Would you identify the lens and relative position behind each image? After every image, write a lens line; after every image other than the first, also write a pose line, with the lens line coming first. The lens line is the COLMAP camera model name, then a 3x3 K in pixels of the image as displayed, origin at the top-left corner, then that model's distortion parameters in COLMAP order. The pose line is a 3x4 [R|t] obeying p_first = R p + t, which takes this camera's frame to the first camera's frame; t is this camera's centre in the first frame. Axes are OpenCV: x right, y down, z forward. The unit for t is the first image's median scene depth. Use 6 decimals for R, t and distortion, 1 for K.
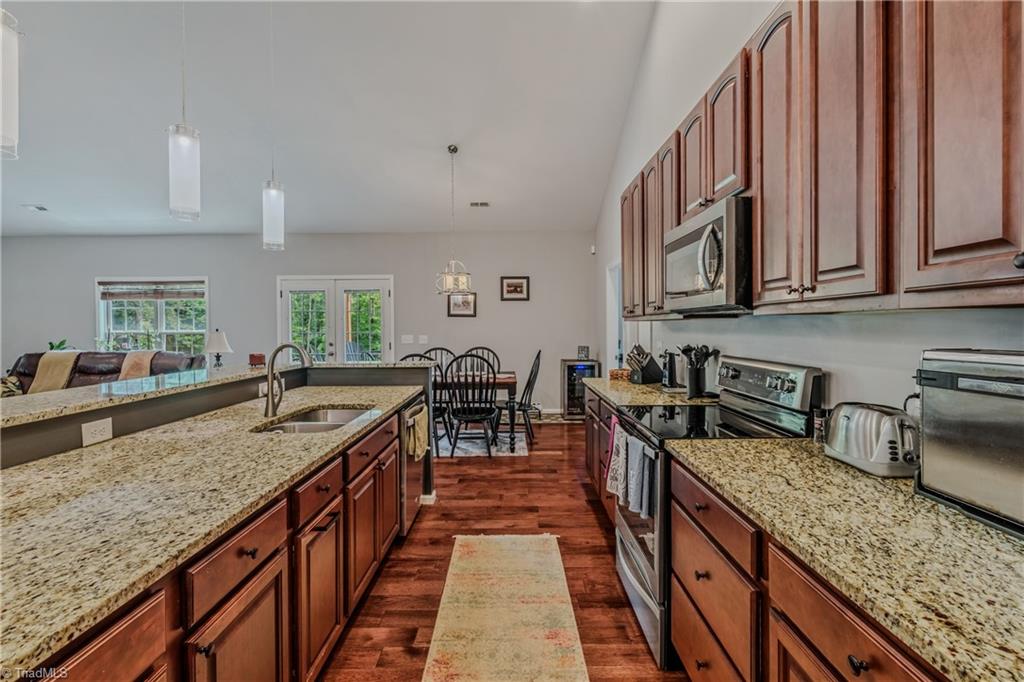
lens RADIAL K [[471.6, 0, 513.0], [0, 471.6, 334.0], [0, 0, 1]] dist [-0.004169, 0.000102]
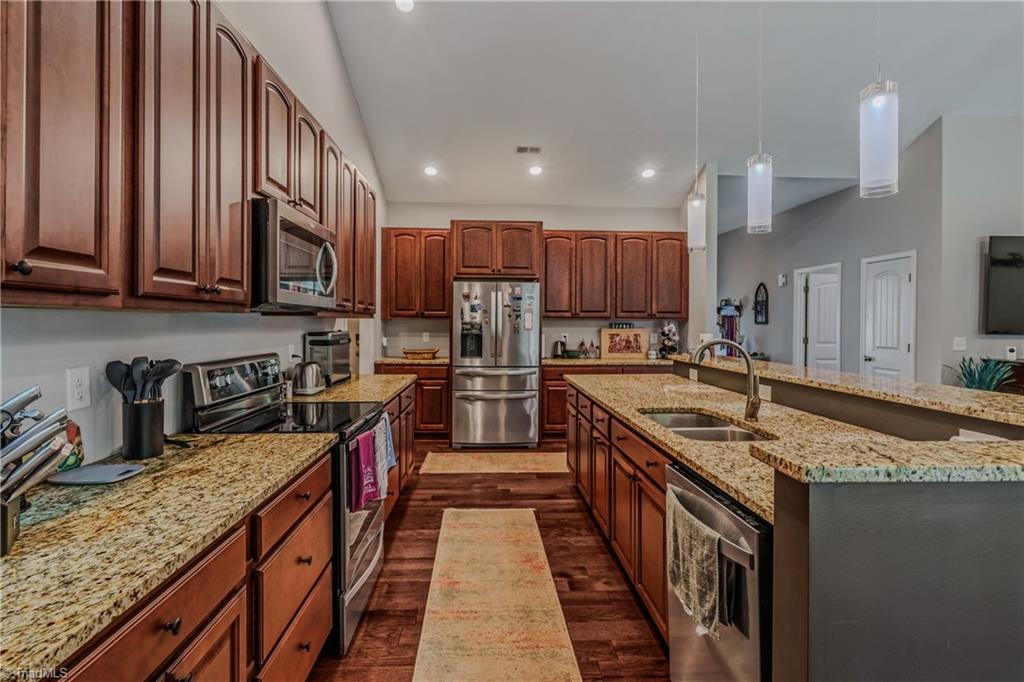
lens RADIAL K [[489.4, 0, 510.6], [0, 489.4, 323.6], [0, 0, 1]] dist [0.003628, 0.000708]
pose [[-0.998611, 0.004419, -0.052501, 0.000012], [0.003608, 0.999873, 0.015537, -0.023816], [0.052563, 0.015326, -0.998500, 1.520445]]
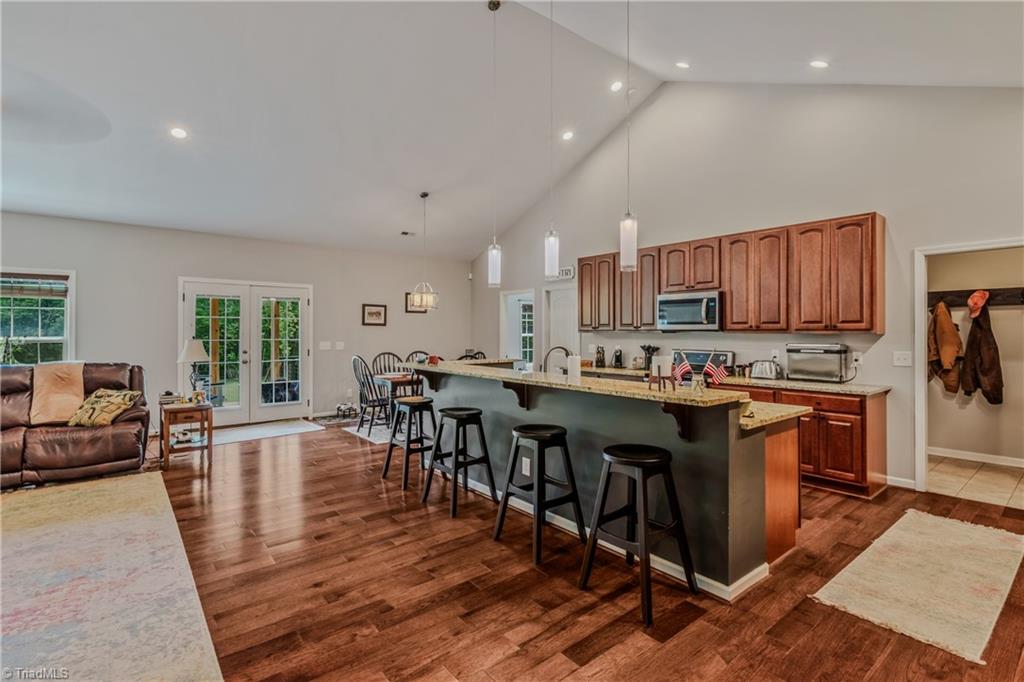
lens RADIAL K [[482.2, 0, 509.7], [0, 482.2, 328.9], [0, 0, 1]] dist [-0.005619, -0.000063]
pose [[0.773951, 0.010908, 0.633151, -1.414393], [0.003153, 0.999773, -0.021079, -0.006140], [-0.633237, 0.018310, 0.773741, -0.265445]]
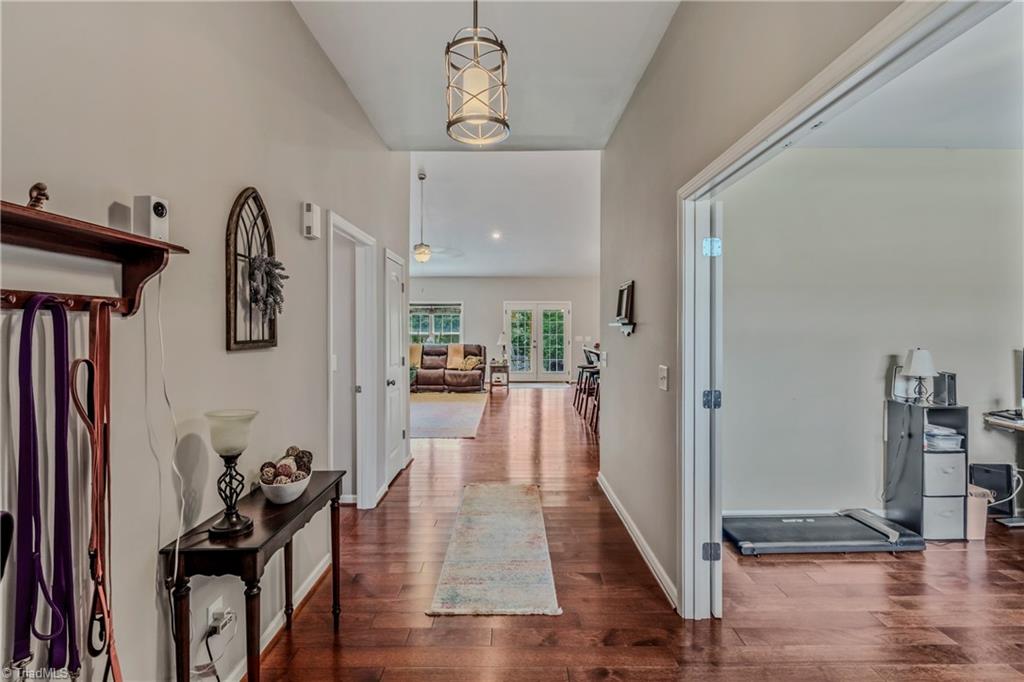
lens RADIAL K [[471.6, 0, 513.0], [0, 471.6, 334.0], [0, 0, 1]] dist [-0.004169, 0.000102]
pose [[0.999907, 0.008621, 0.010530, -1.156273], [-0.008543, 0.999936, -0.007388, 0.020976], [-0.010593, 0.007297, 0.999917, -1.737540]]
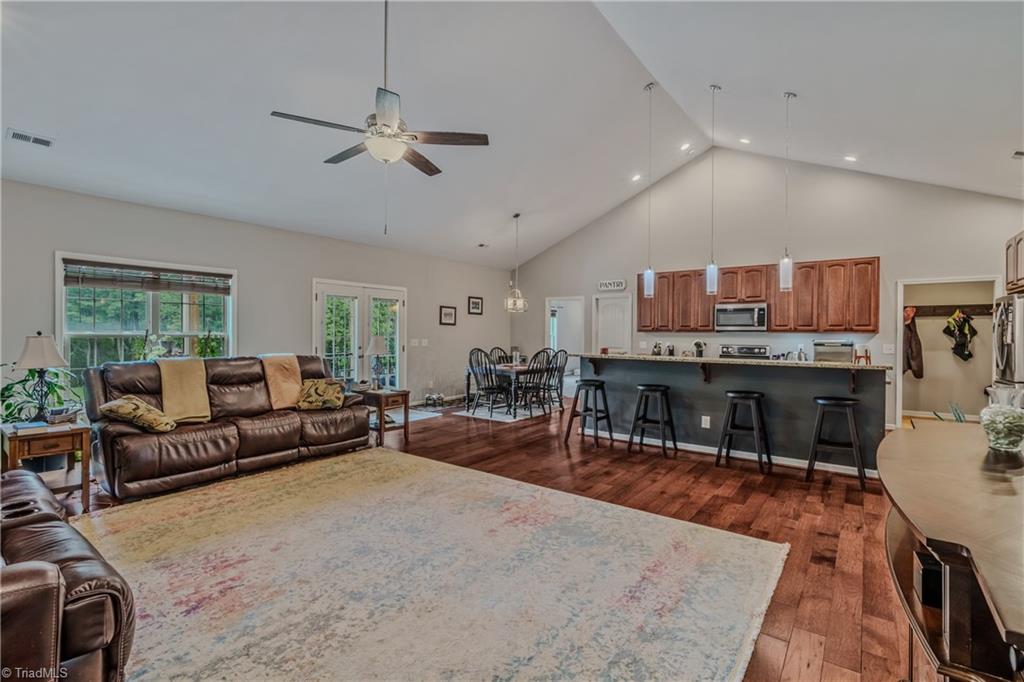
lens RADIAL K [[471.6, 0, 513.0], [0, 471.6, 334.0], [0, 0, 1]] dist [-0.004169, 0.000102]
pose [[0.598665, 0.011435, 0.800918, -2.468333], [0.000260, 0.999895, -0.014470, 0.016569], [-0.801000, 0.008871, 0.598599, 0.199847]]
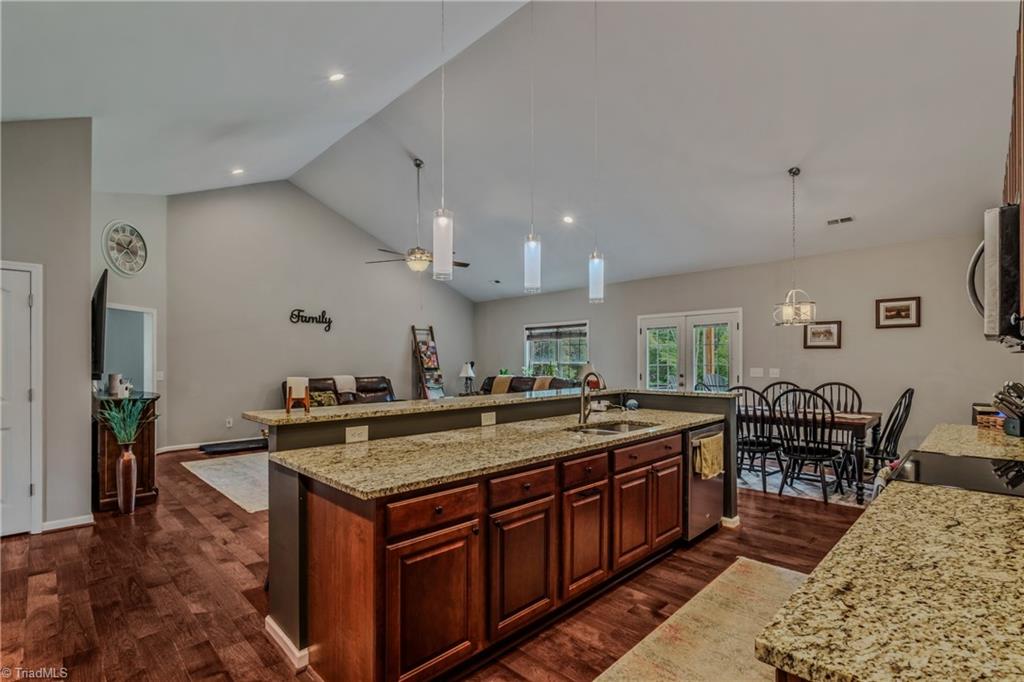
lens RADIAL K [[477.6, 0, 511.7], [0, 477.6, 362.1], [0, 0, 1]] dist [-0.001377, 0.000108]
pose [[0.706877, 0.004237, -0.707324, 0.277683], [-0.010829, 0.999930, -0.004833, -0.000137], [0.707254, 0.011076, 0.706873, -0.133408]]
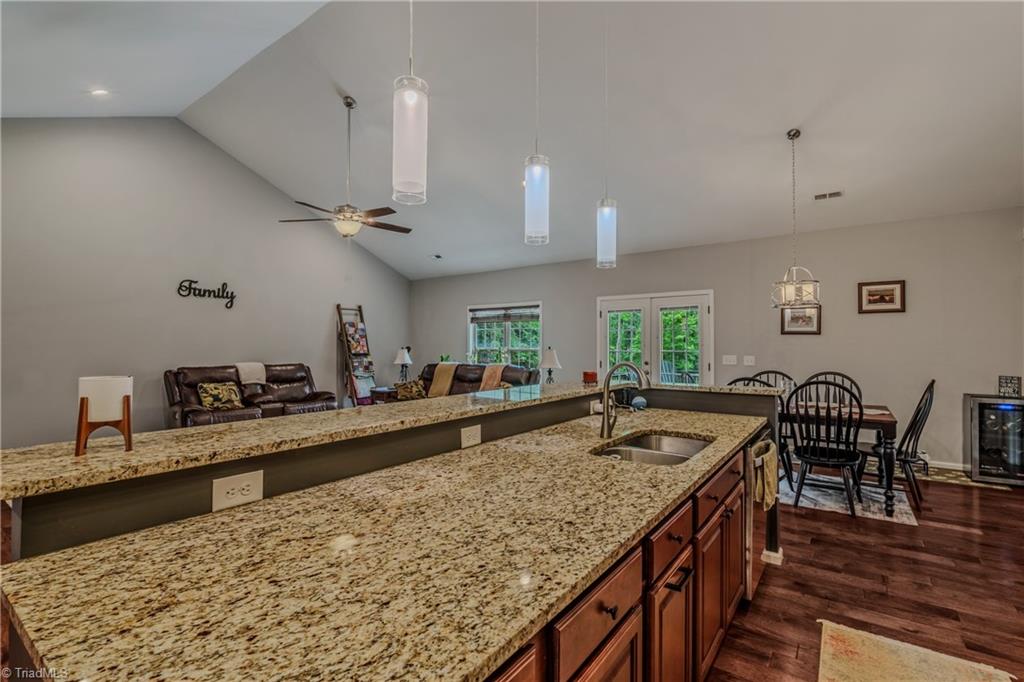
lens RADIAL K [[468.7, 0, 512.0], [0, 468.7, 341.0], [0, 0, 1]] dist [-0.003180, -0.000037]
pose [[0.809323, 0.000191, -0.587363, -0.083125], [-0.015232, 0.999670, -0.020663, -0.000689], [0.587166, 0.025670, 0.809060, 0.080912]]
